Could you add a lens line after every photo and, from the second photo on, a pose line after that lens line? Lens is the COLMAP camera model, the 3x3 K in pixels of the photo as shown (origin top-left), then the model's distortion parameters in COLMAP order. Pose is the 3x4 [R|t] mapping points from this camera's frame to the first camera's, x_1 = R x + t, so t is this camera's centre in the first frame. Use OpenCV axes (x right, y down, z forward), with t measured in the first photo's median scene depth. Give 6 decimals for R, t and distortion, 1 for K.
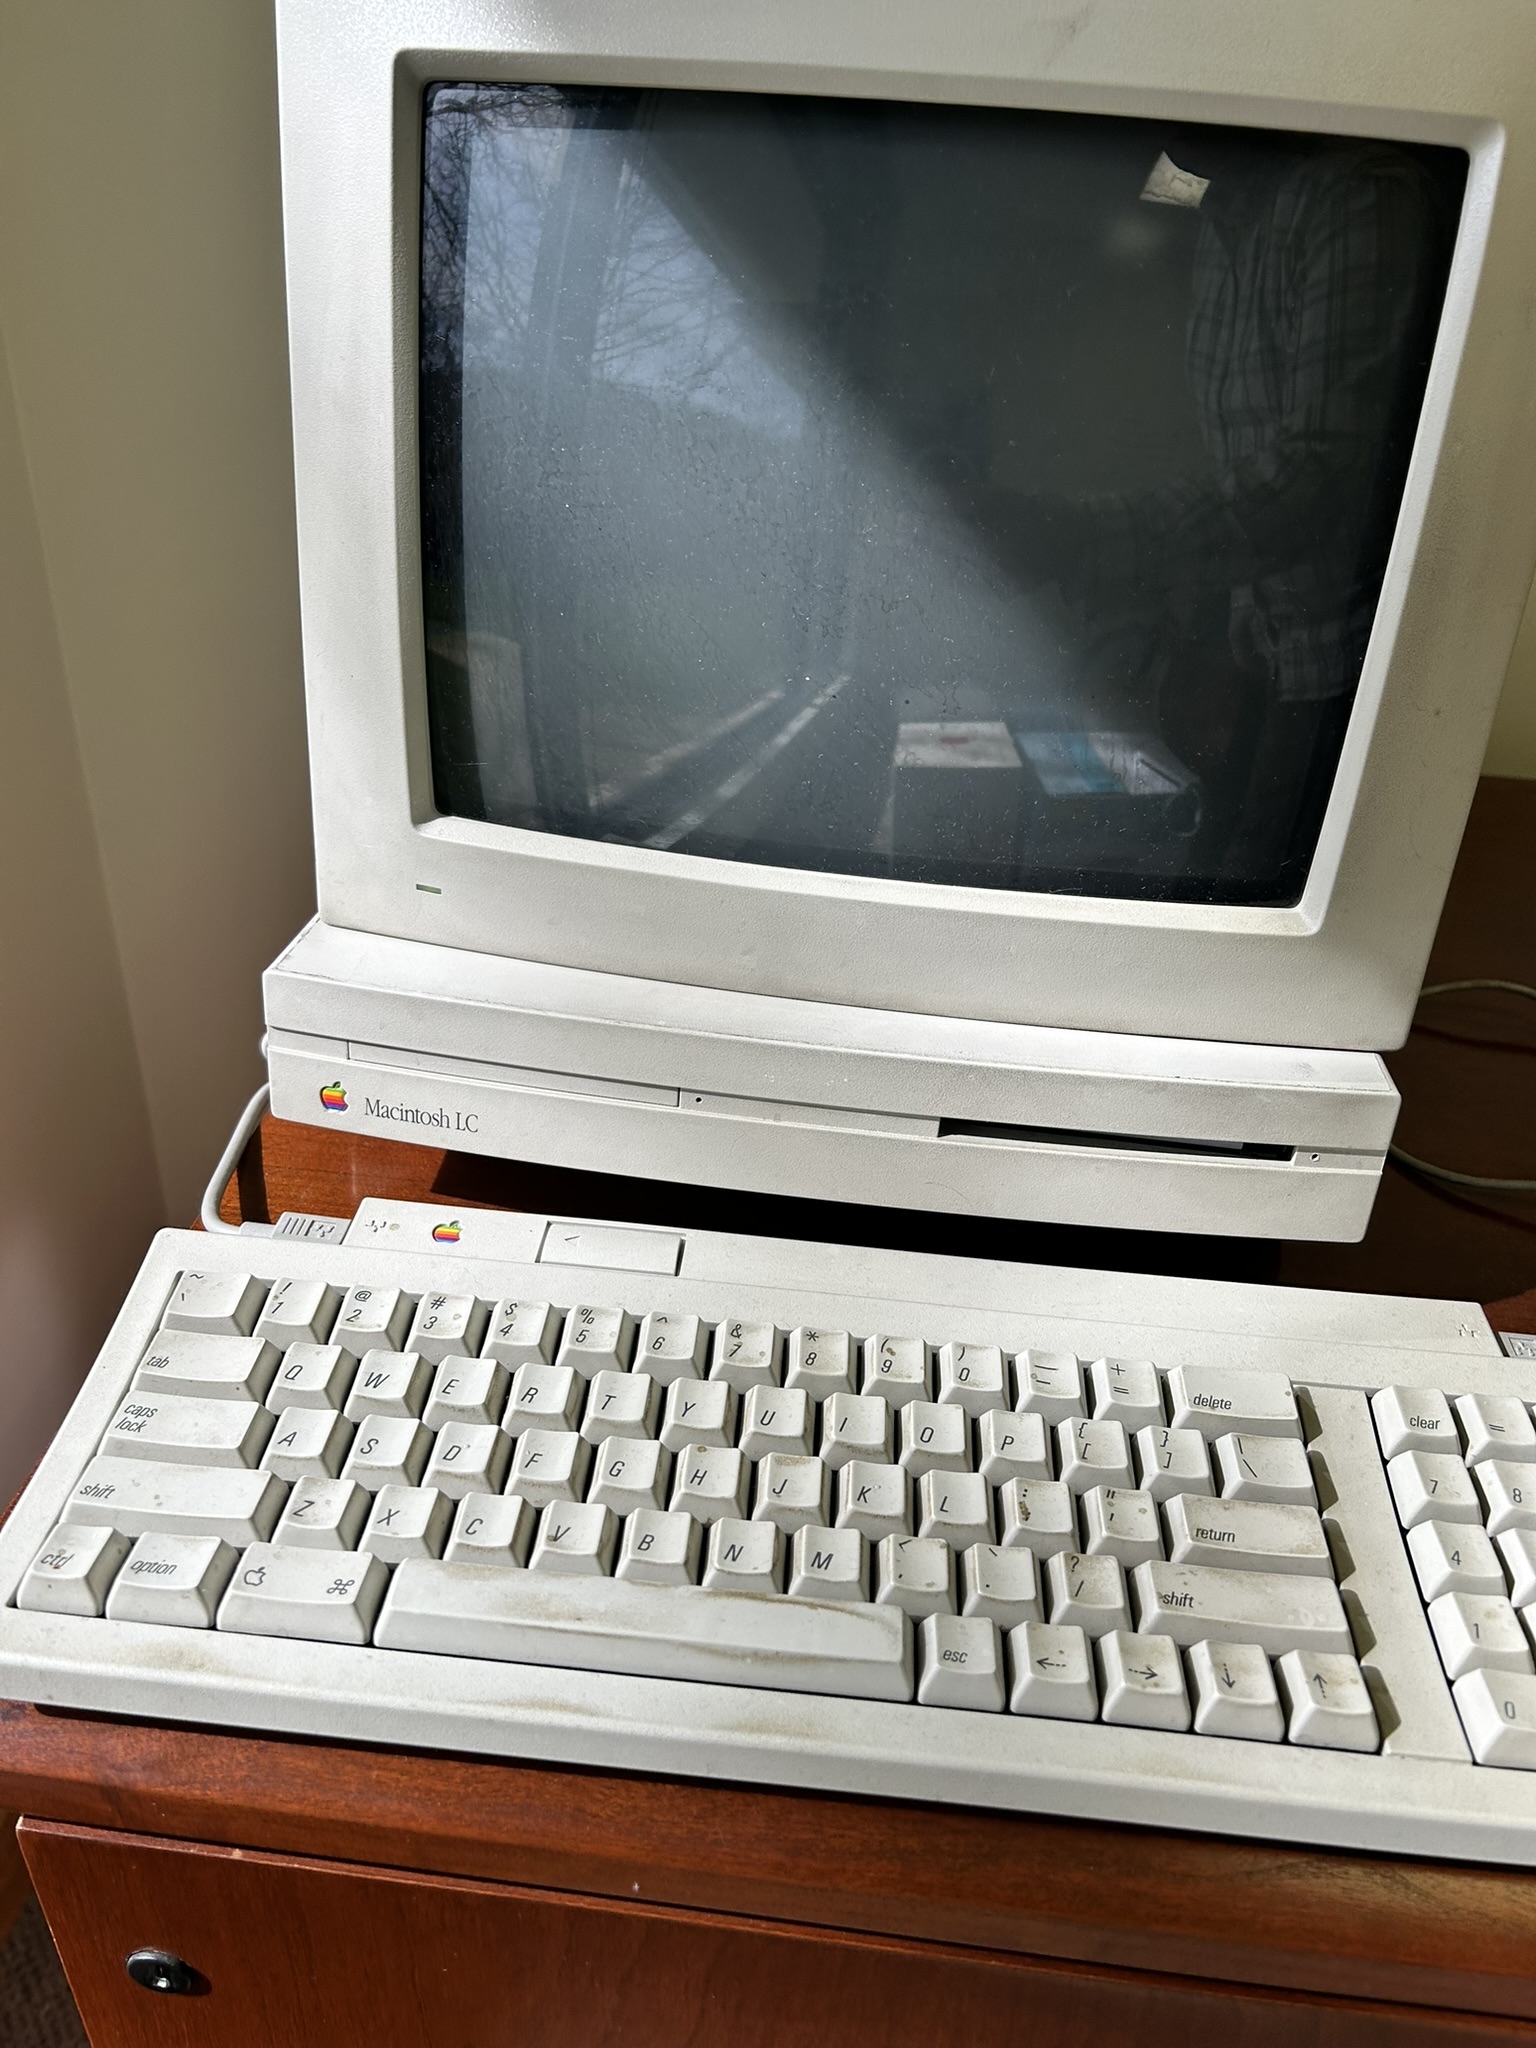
lens RADIAL K [[1695.8, 0, 771.1], [0, 1695.8, 1121.3], [0, 0, 1]] dist [0.041881, -0.006172]
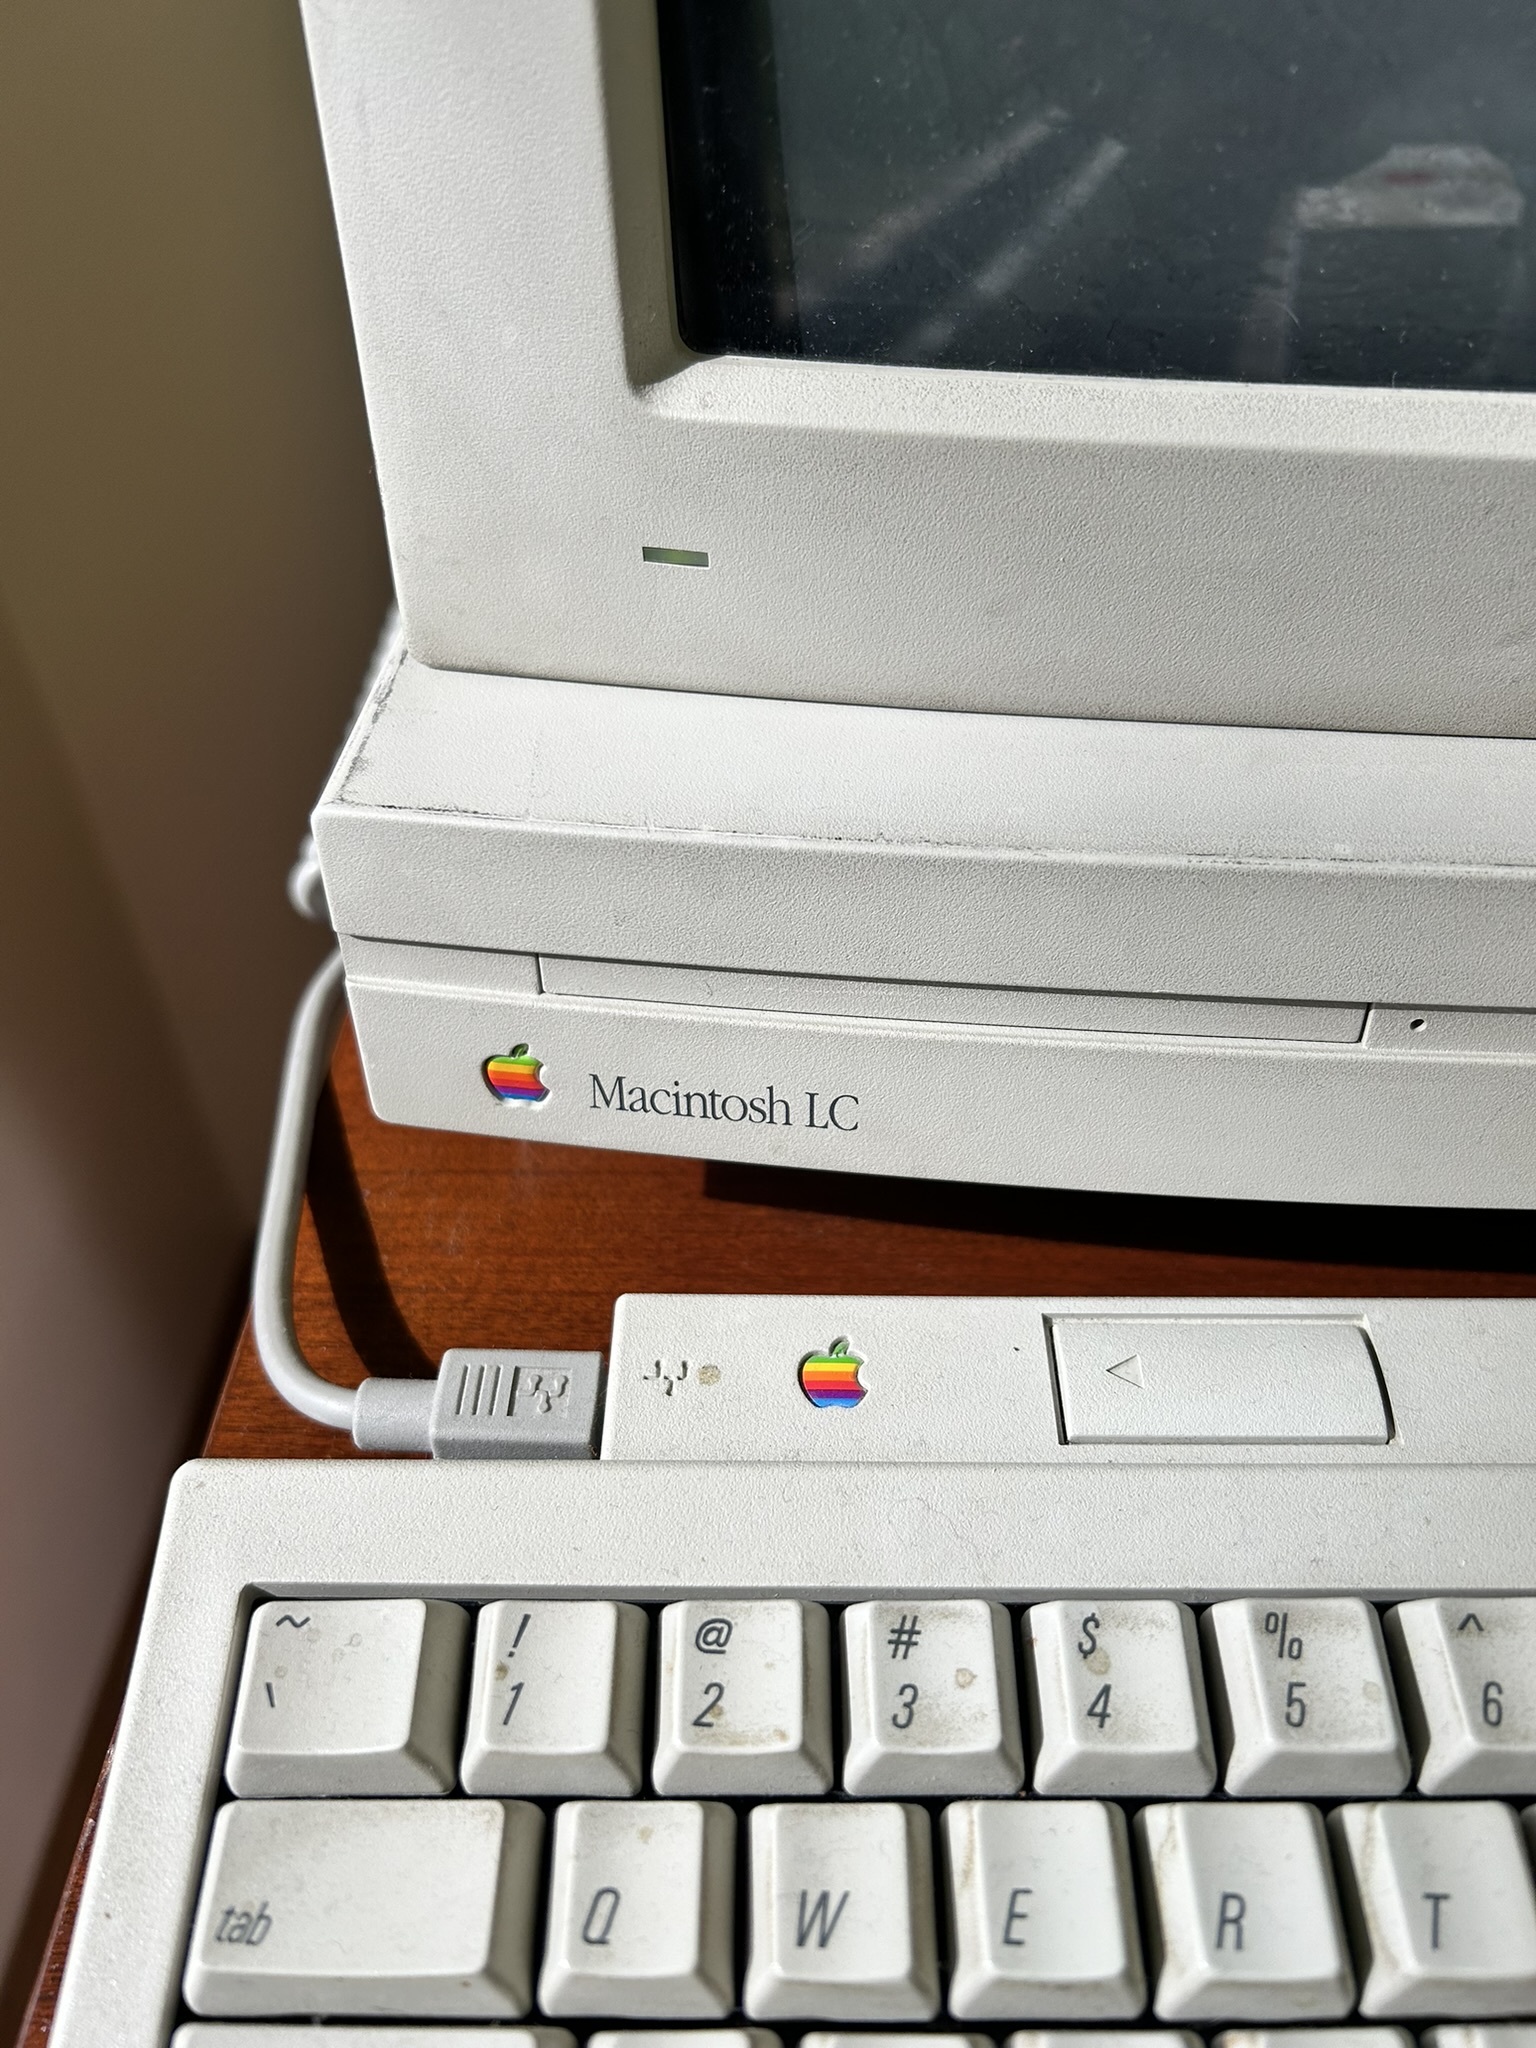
lens RADIAL K [[1695.8, 0, 771.1], [0, 1695.8, 1121.3], [0, 0, 1]] dist [0.041881, -0.006172]
pose [[0.994645, -0.102773, -0.010907, -0.191508], [0.102636, 0.969869, 0.220953, -0.094752], [-0.012130, -0.220889, 0.975224, 0.580480]]
